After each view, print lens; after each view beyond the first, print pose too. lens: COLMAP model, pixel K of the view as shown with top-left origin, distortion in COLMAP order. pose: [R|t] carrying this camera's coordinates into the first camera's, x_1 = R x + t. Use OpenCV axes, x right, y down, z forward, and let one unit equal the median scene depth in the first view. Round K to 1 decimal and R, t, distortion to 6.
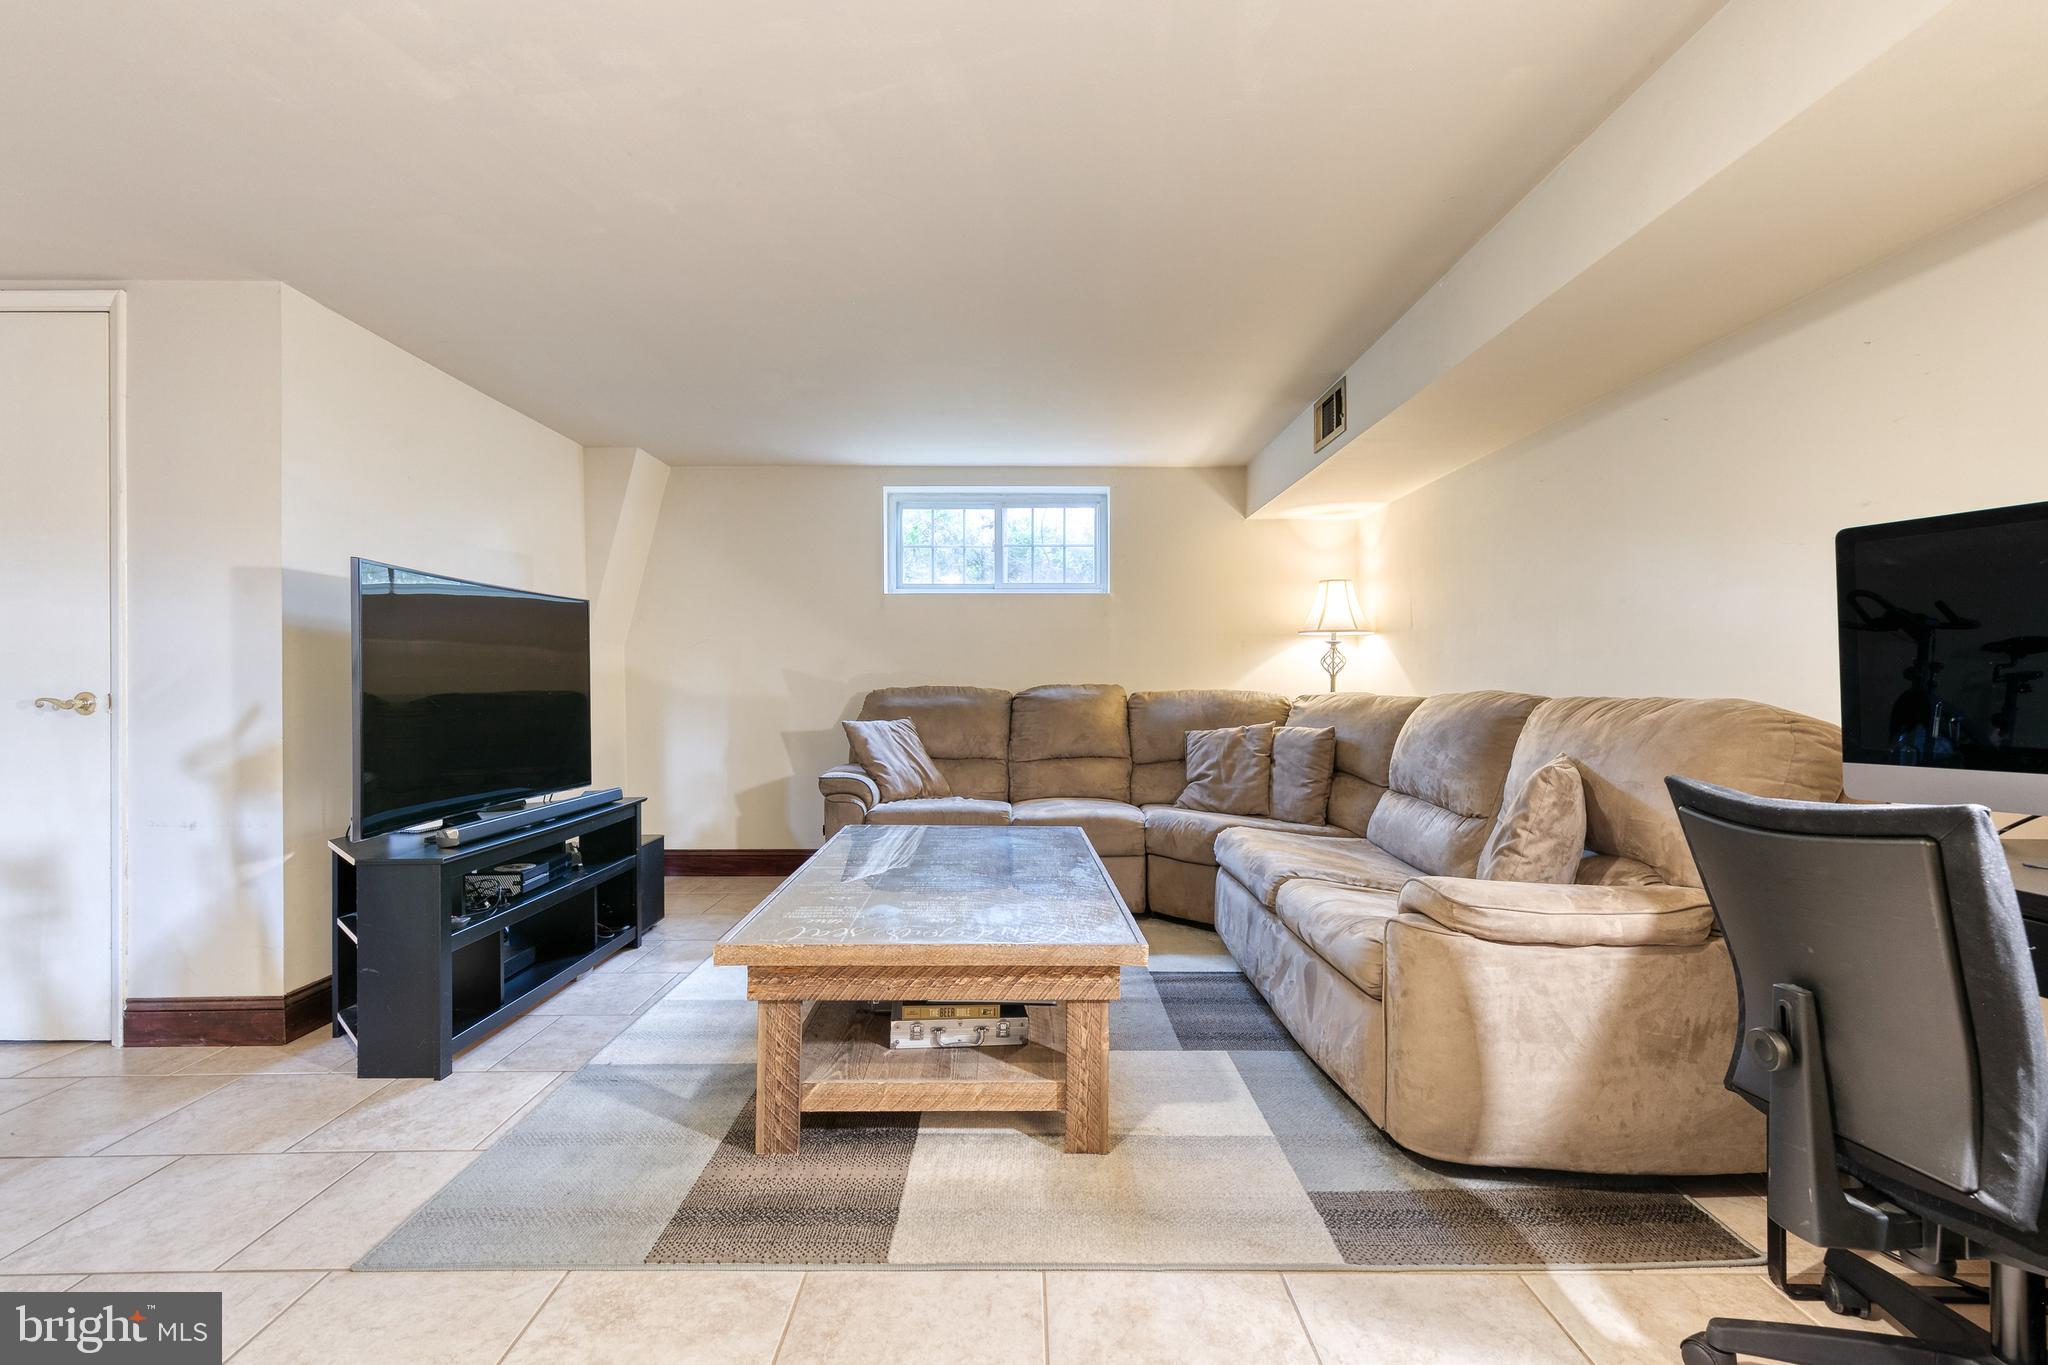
lens RADIAL K [[944.9, 0, 1024.0], [0, 944.9, 682.5], [0, 0, 1]] dist [0.009754, -0.000983]
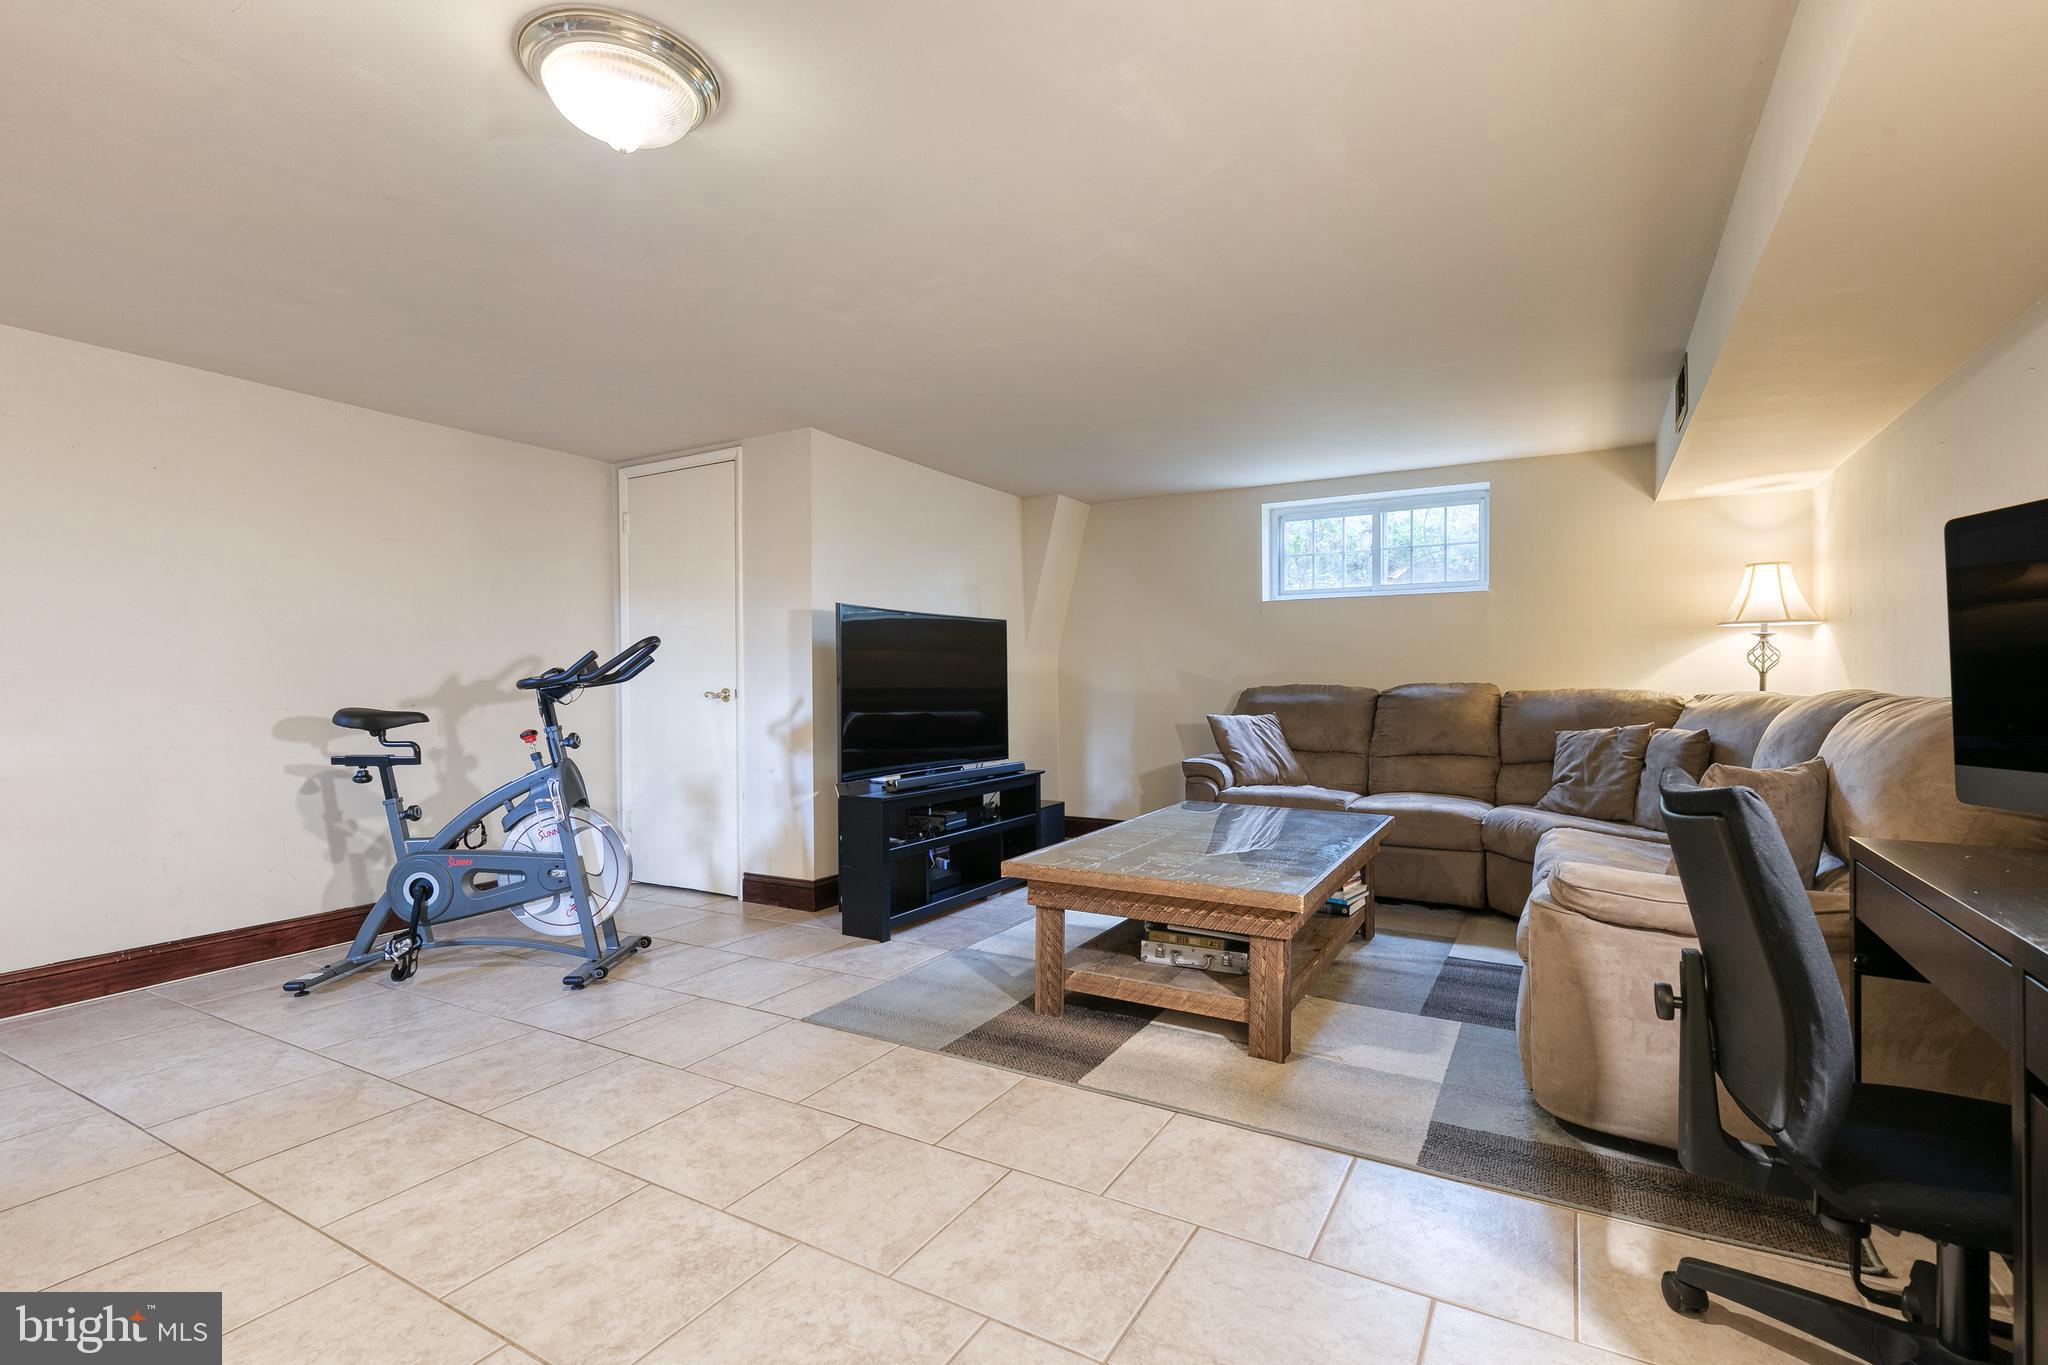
lens RADIAL K [[927.8, 0, 1024.0], [0, 927.8, 682.5], [0, 0, 1]] dist [0.006958, -0.000724]
pose [[0.865633, -0.000874, -0.500679, 0.291084], [0.001955, 0.999997, 0.001635, -0.001542], [0.500675, -0.002394, 0.865632, -0.156351]]
